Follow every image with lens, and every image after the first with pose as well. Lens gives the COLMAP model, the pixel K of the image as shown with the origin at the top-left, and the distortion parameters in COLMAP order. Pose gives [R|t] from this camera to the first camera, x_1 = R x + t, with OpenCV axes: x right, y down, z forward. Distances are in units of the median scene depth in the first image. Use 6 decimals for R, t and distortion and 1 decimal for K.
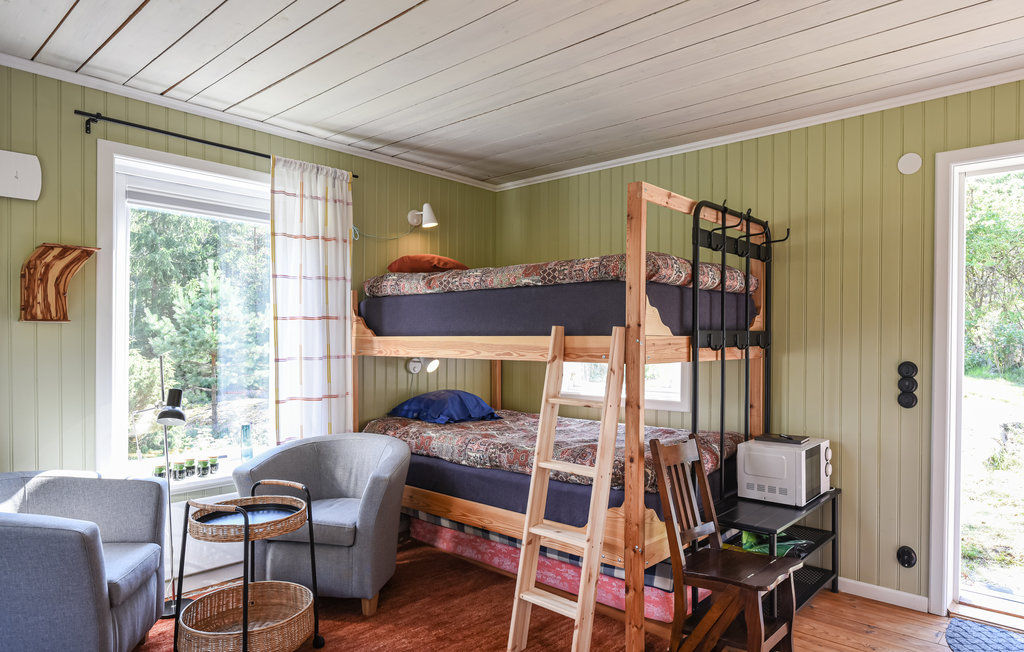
lens RADIAL K [[634.2, 0, 512.7], [0, 634.2, 344.9], [0, 0, 1]] dist [0.001651, 0.000458]
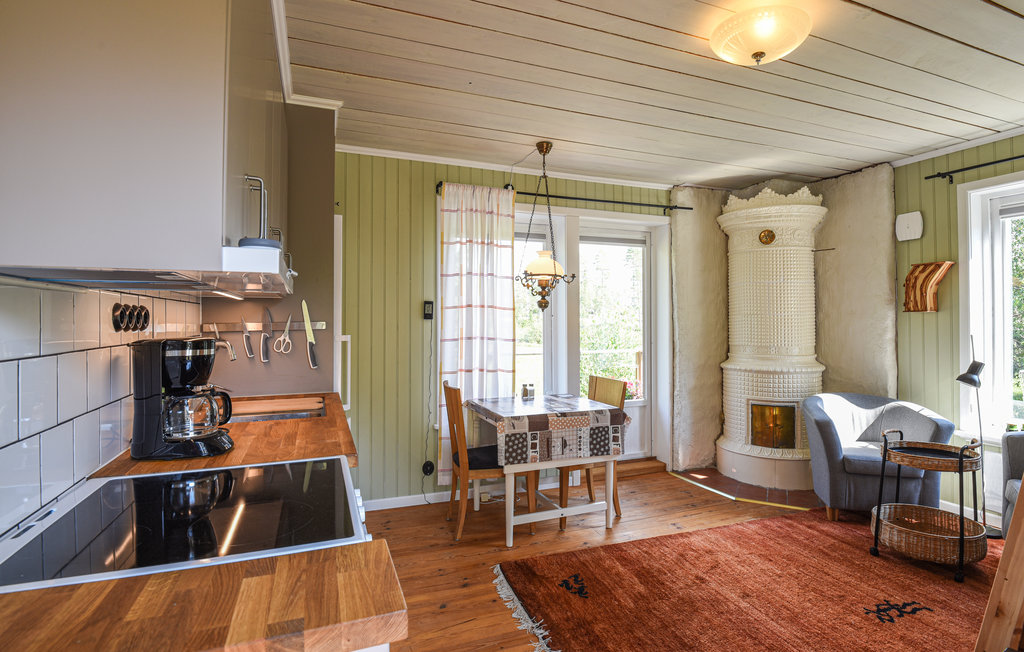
lens RADIAL K [[493.4, 0, 512.9], [0, 493.4, 313.8], [0, 0, 1]] dist [-0.001101, -0.000198]
pose [[-0.438786, -0.015982, -0.898450, 0.853089], [-0.009160, 0.999869, -0.013312, -0.005805], [0.898545, 0.002389, -0.438875, 0.620754]]
